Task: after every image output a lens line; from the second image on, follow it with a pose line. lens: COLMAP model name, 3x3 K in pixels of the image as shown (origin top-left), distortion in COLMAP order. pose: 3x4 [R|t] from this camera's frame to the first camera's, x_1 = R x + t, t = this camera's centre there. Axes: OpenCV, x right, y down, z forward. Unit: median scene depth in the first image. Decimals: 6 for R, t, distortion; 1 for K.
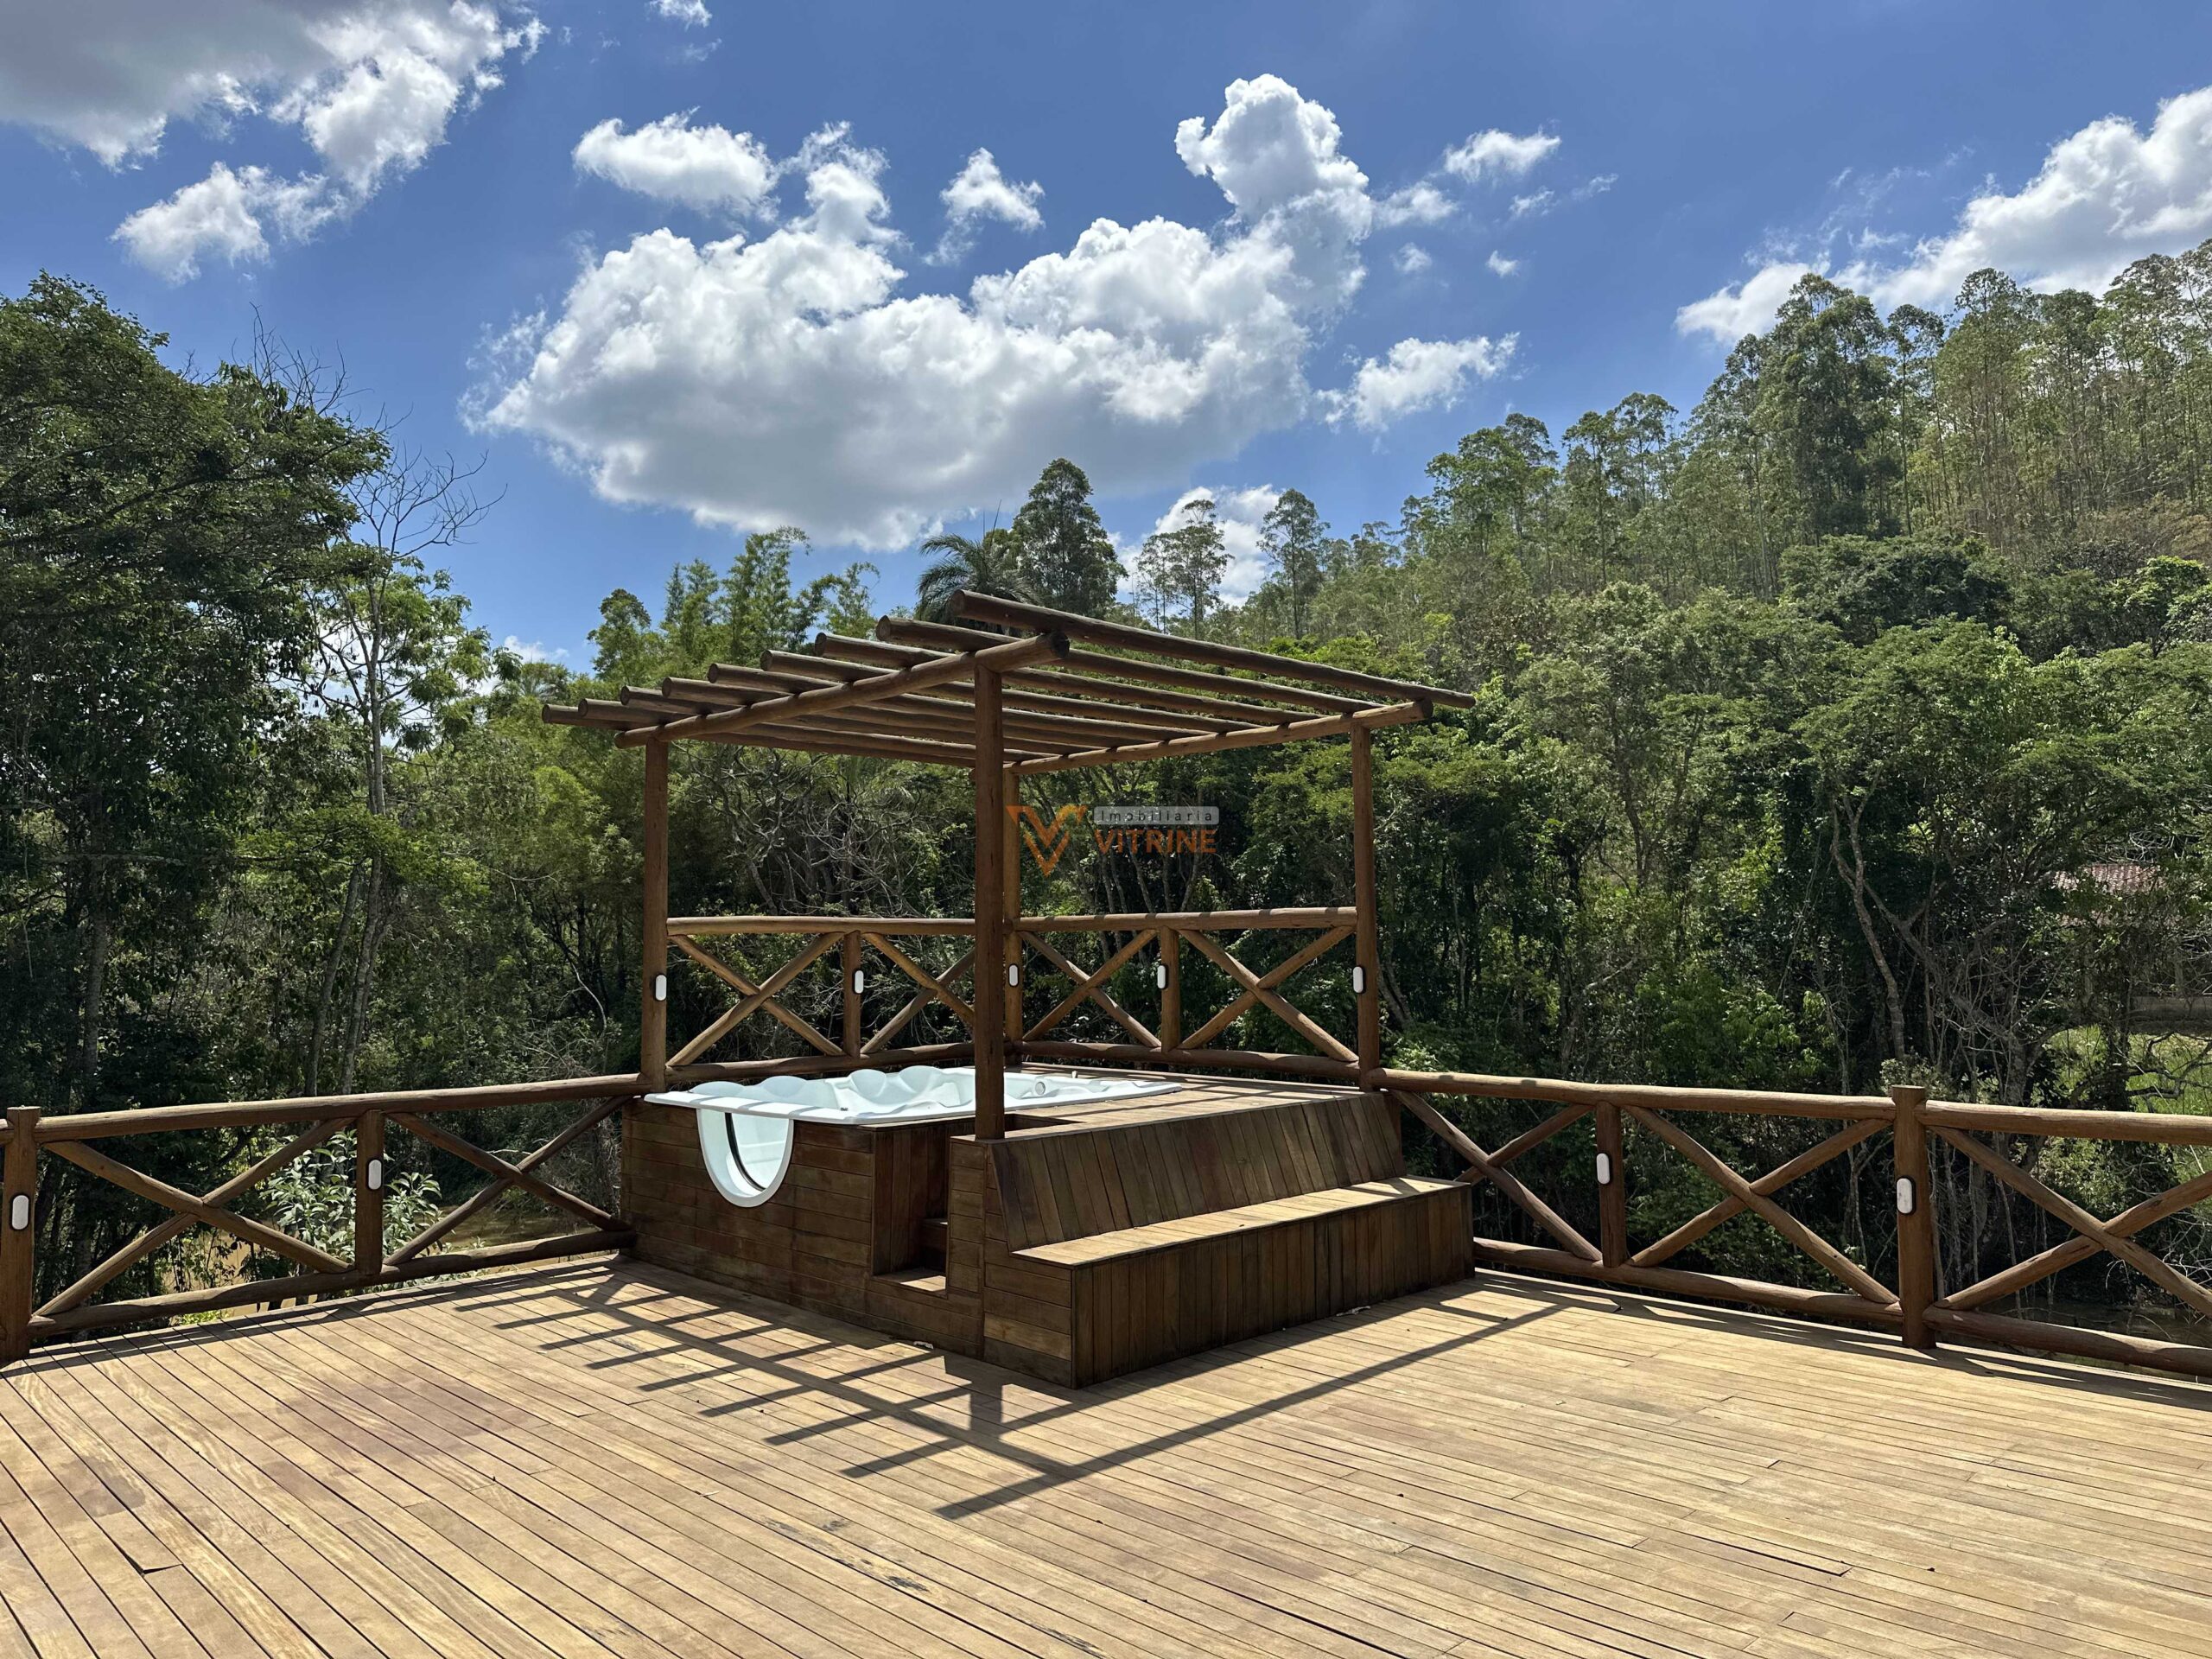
lens RADIAL K [[1547.0, 0, 1099.0], [0, 1547.0, 844.8], [0, 0, 1]] dist [0.047135, -0.052579]
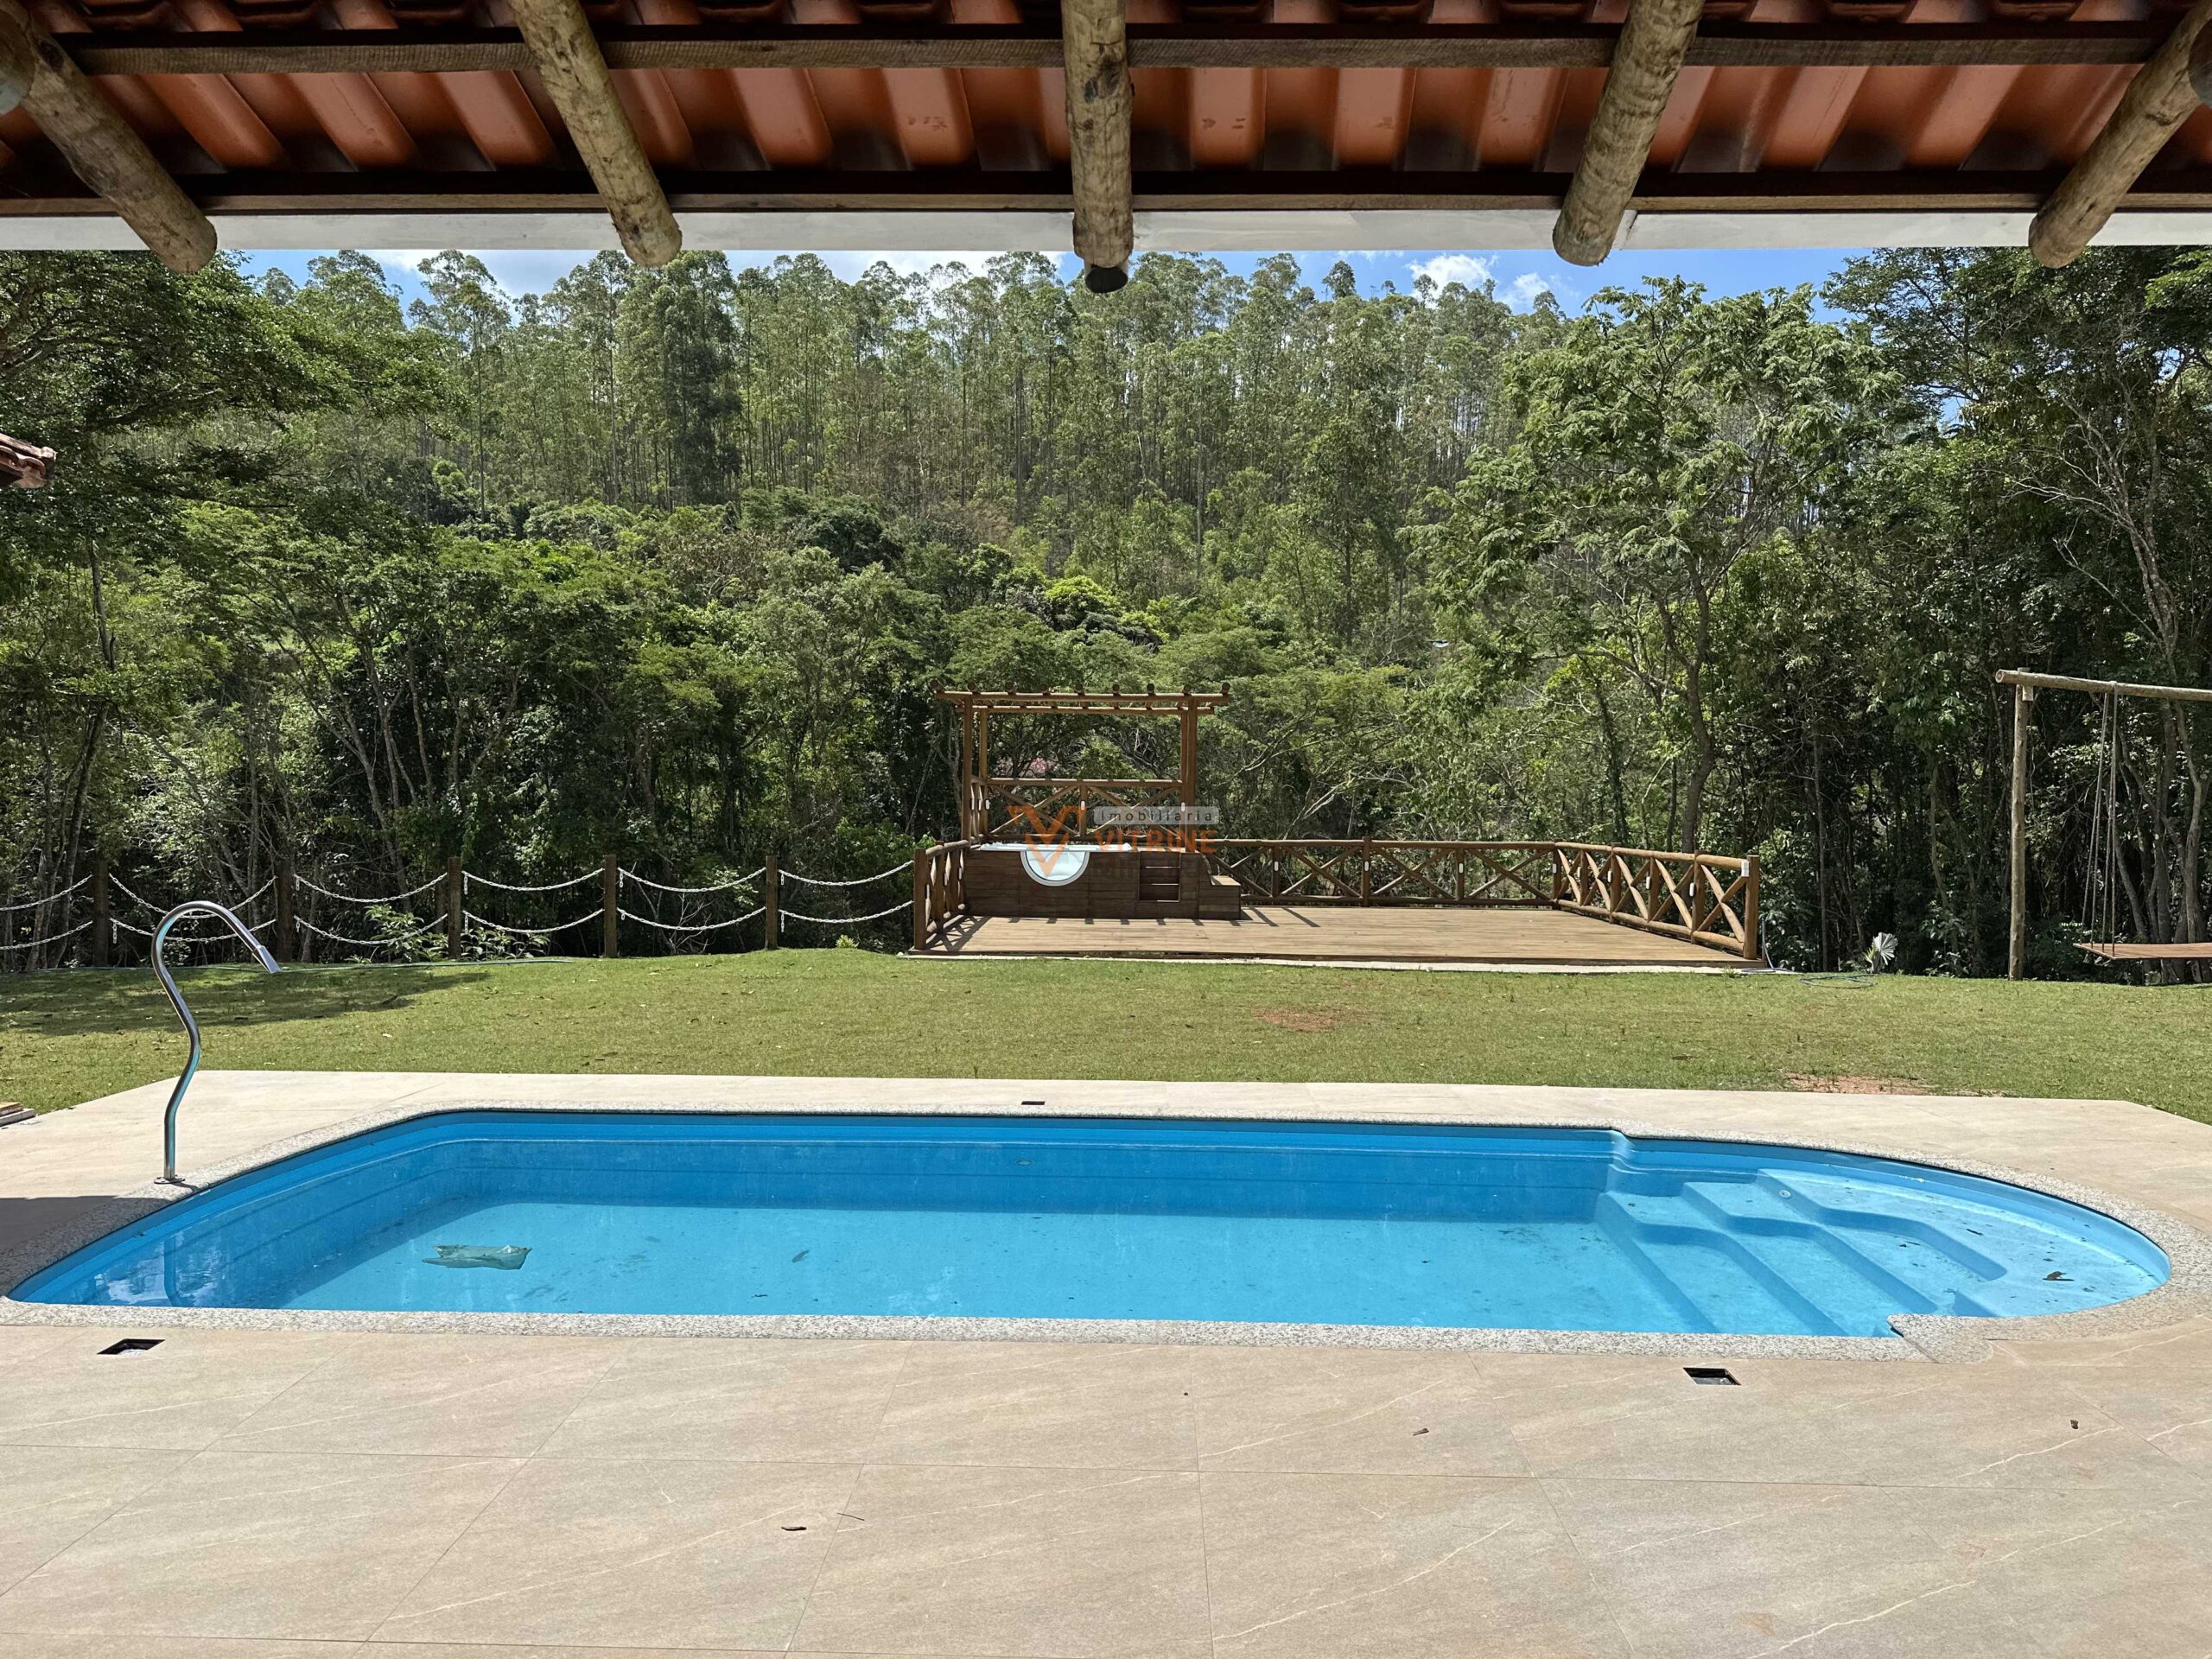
lens RADIAL K [[1547.0, 0, 1171.7], [0, 1547.0, 811.6], [0, 0, 1]] dist [0.047135, -0.052579]
pose [[0.674668, 0.014365, 0.737982, -0.515072], [-0.063541, 0.997229, 0.038678, -0.002668], [-0.735381, -0.072986, 0.673712, -0.231984]]
